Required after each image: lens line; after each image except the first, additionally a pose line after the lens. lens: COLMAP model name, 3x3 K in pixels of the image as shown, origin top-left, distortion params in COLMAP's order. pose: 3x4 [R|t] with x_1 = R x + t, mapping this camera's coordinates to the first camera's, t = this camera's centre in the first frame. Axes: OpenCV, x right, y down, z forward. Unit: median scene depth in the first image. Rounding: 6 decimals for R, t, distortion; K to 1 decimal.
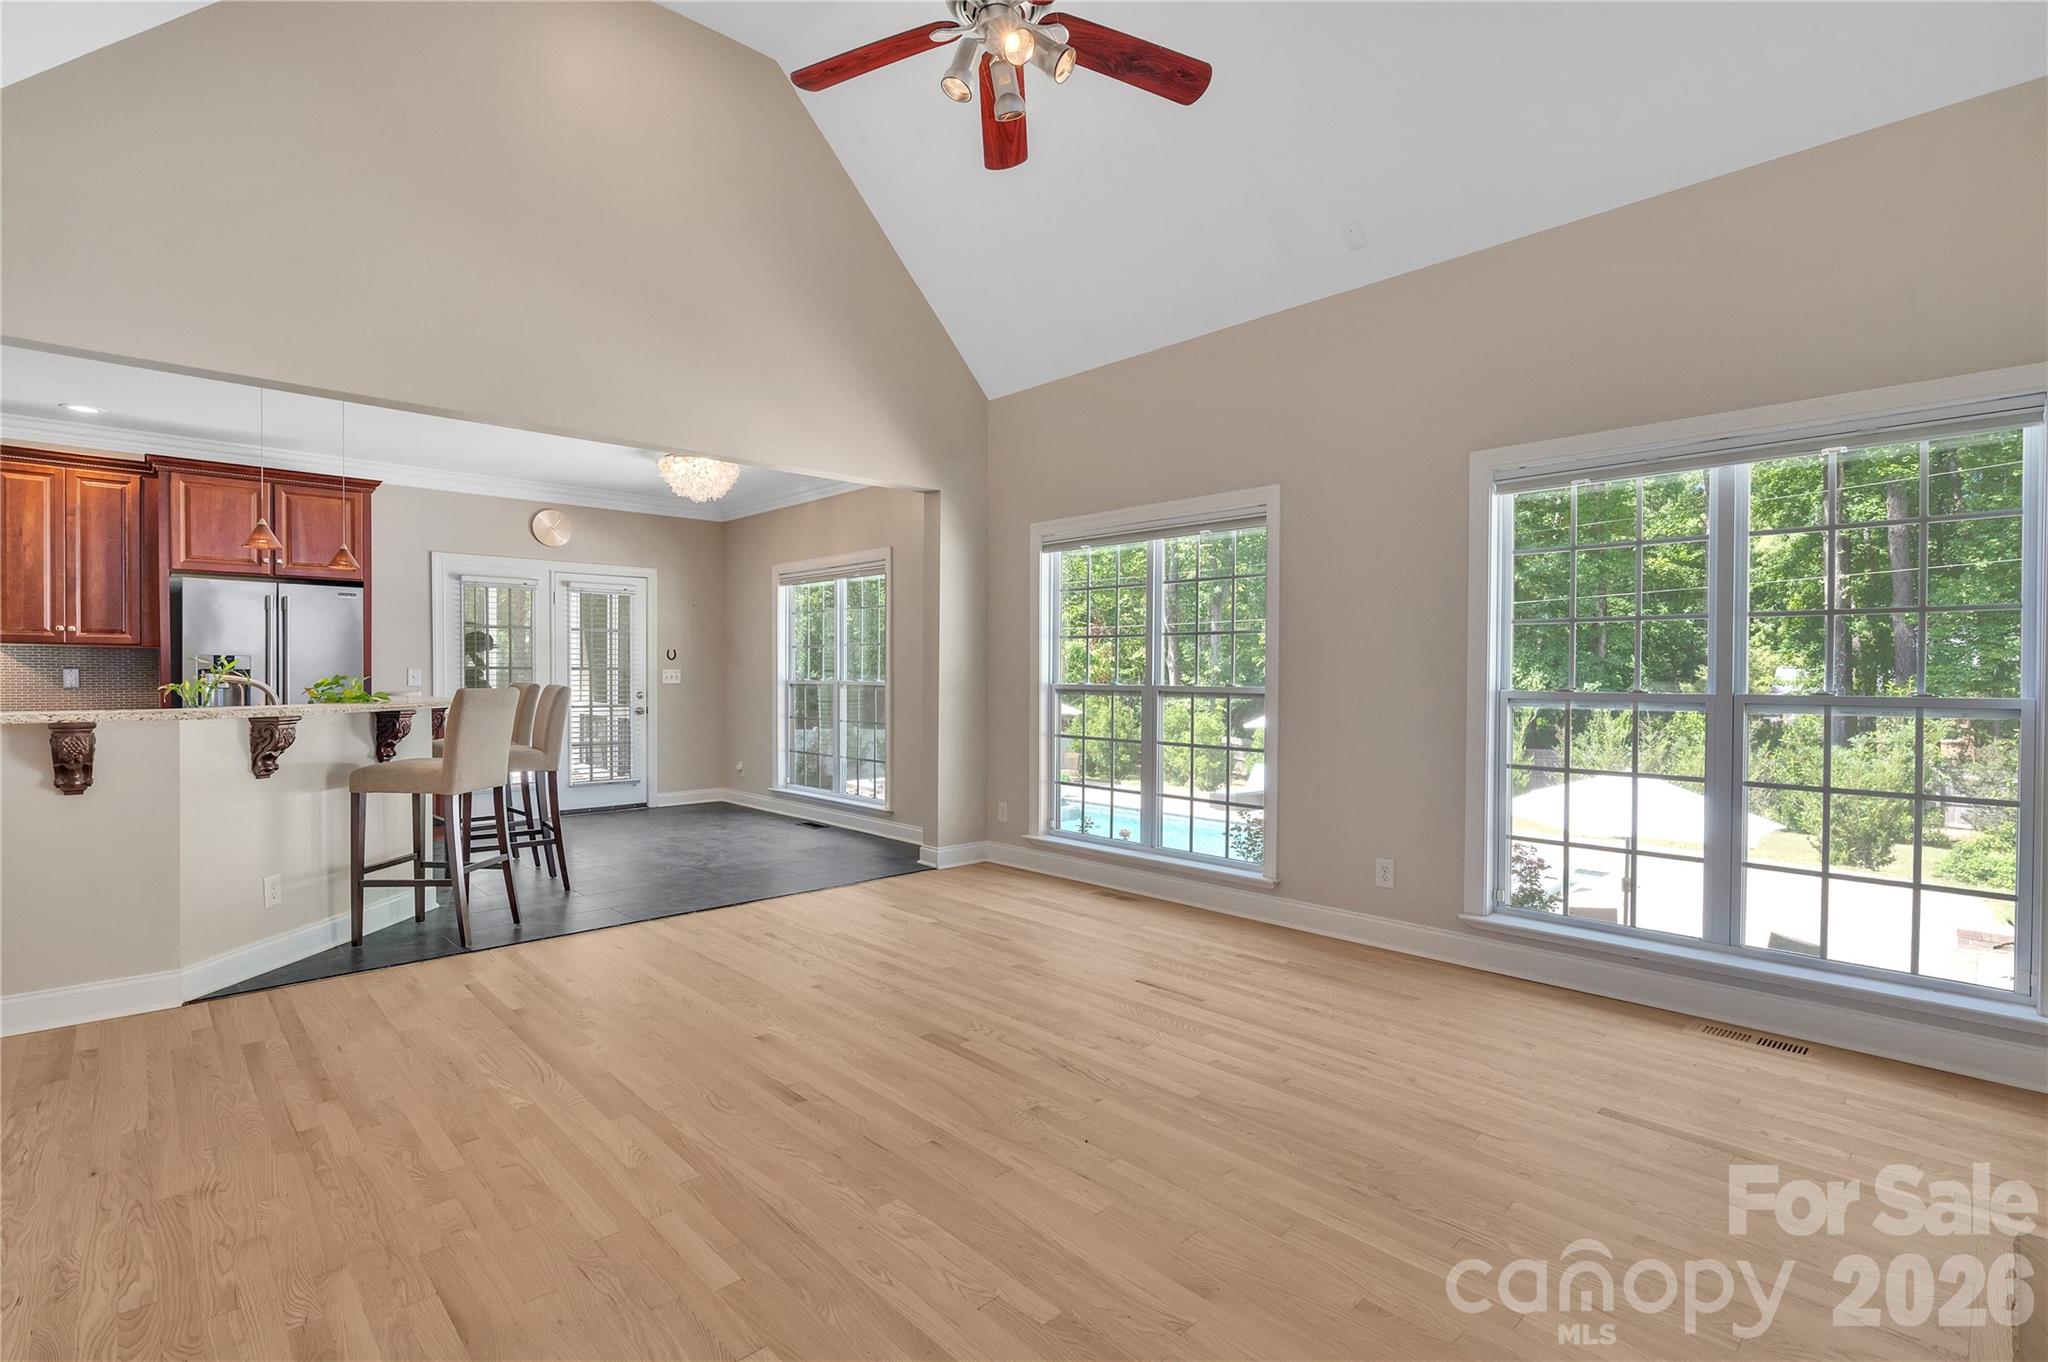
lens RADIAL K [[906.7, 0, 1024.0], [0, 906.7, 681.0], [0, 0, 1]] dist [0.000500, 0.000220]
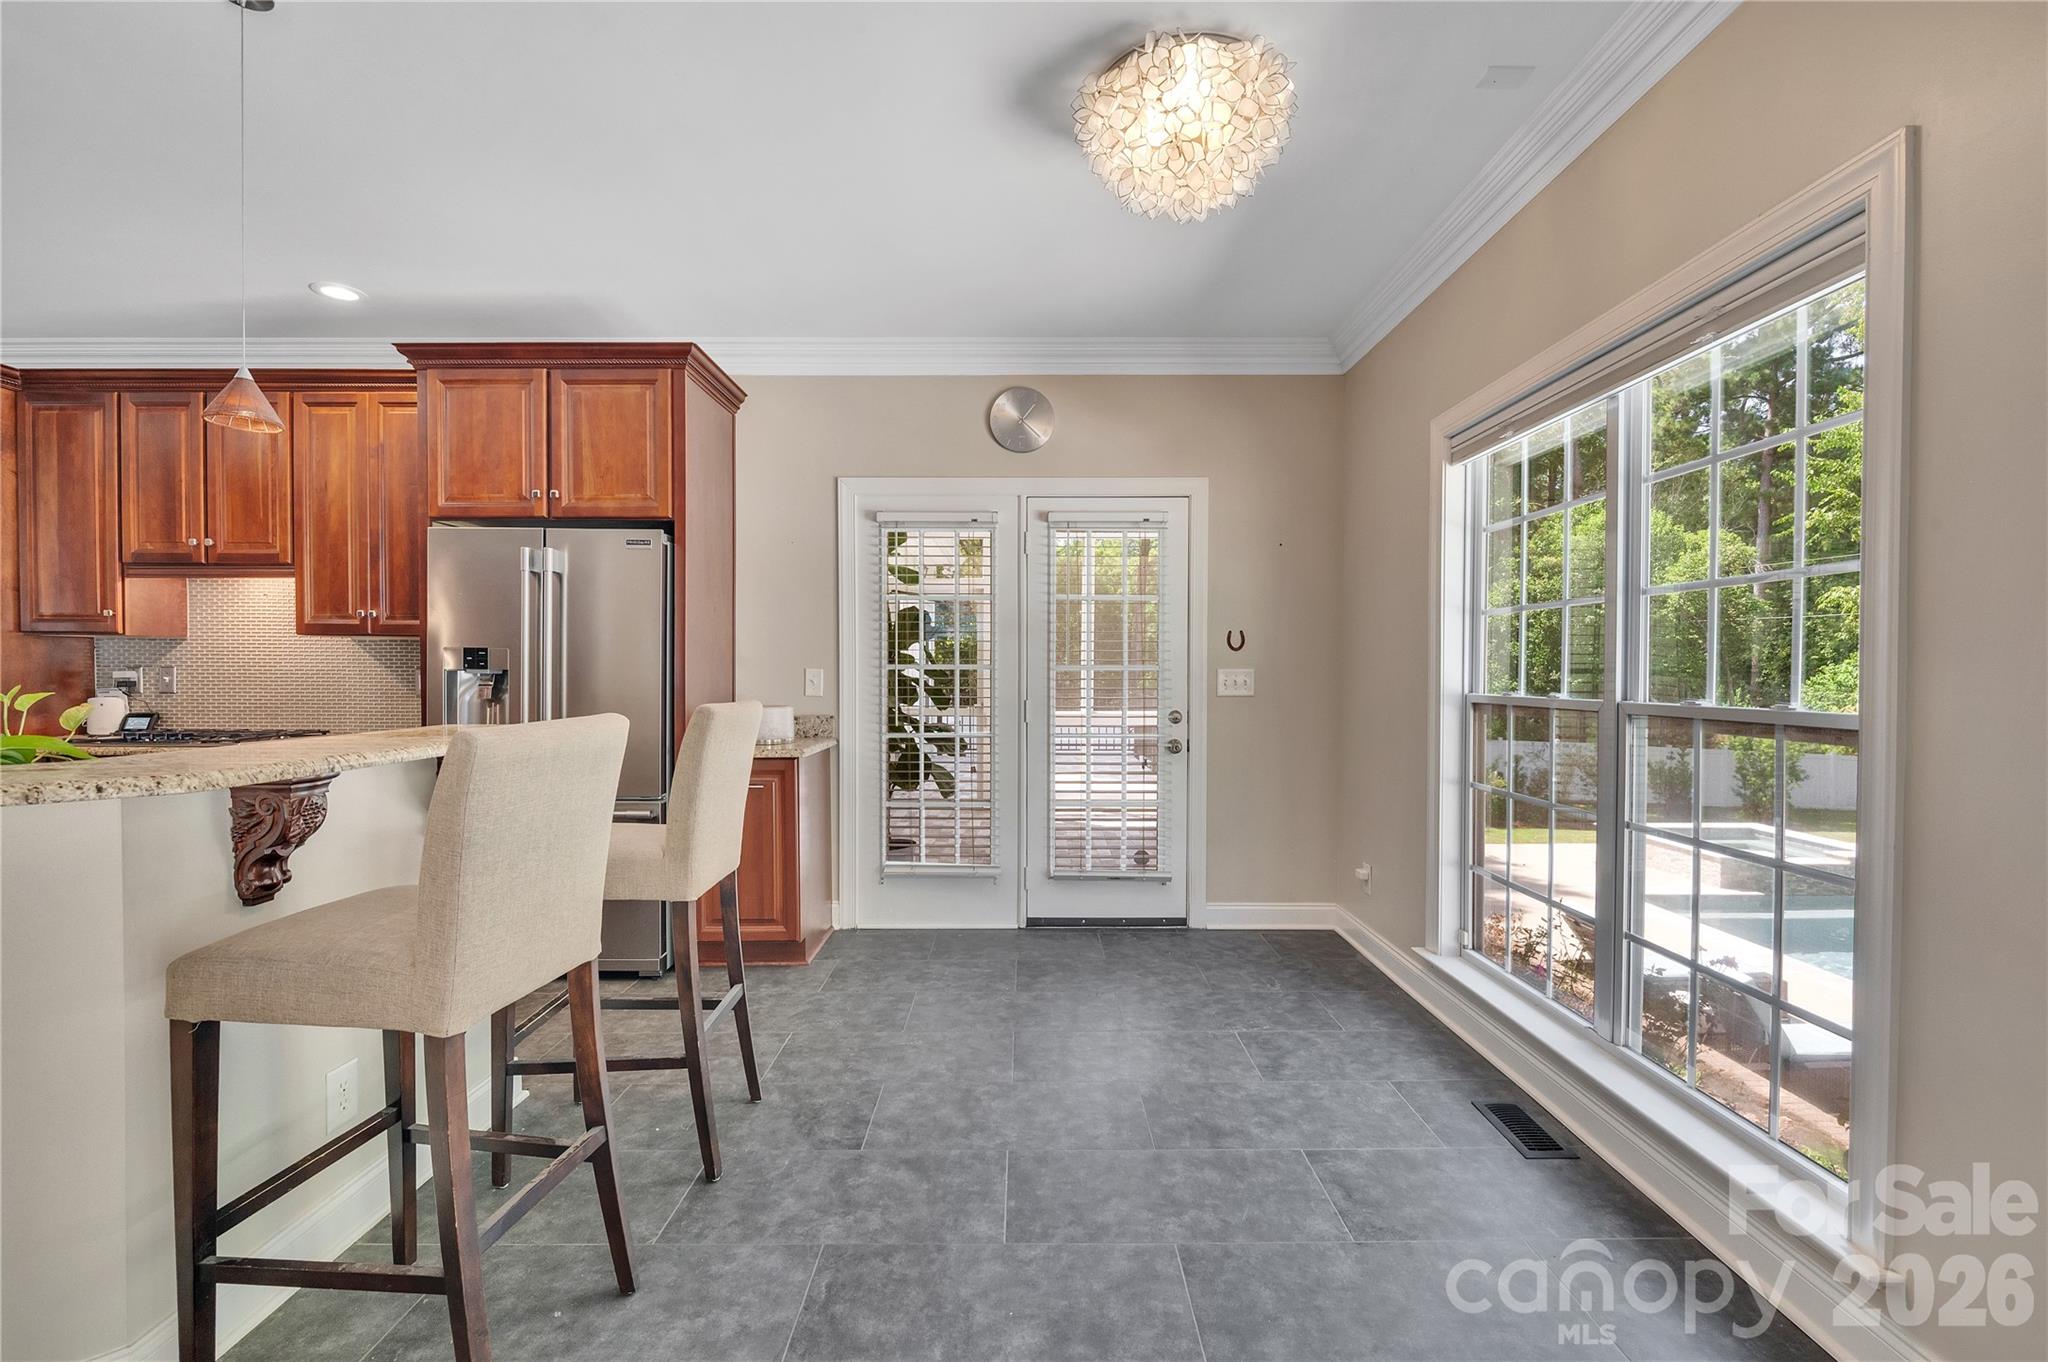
lens RADIAL K [[906.7, 0, 1024.0], [0, 906.7, 681.0], [0, 0, 1]] dist [0.000500, 0.000220]
pose [[0.728637, 0.009577, -0.684833, -0.140908], [-0.004903, 0.999950, 0.008766, -0.011412], [0.684883, -0.003030, 0.728647, 0.631669]]
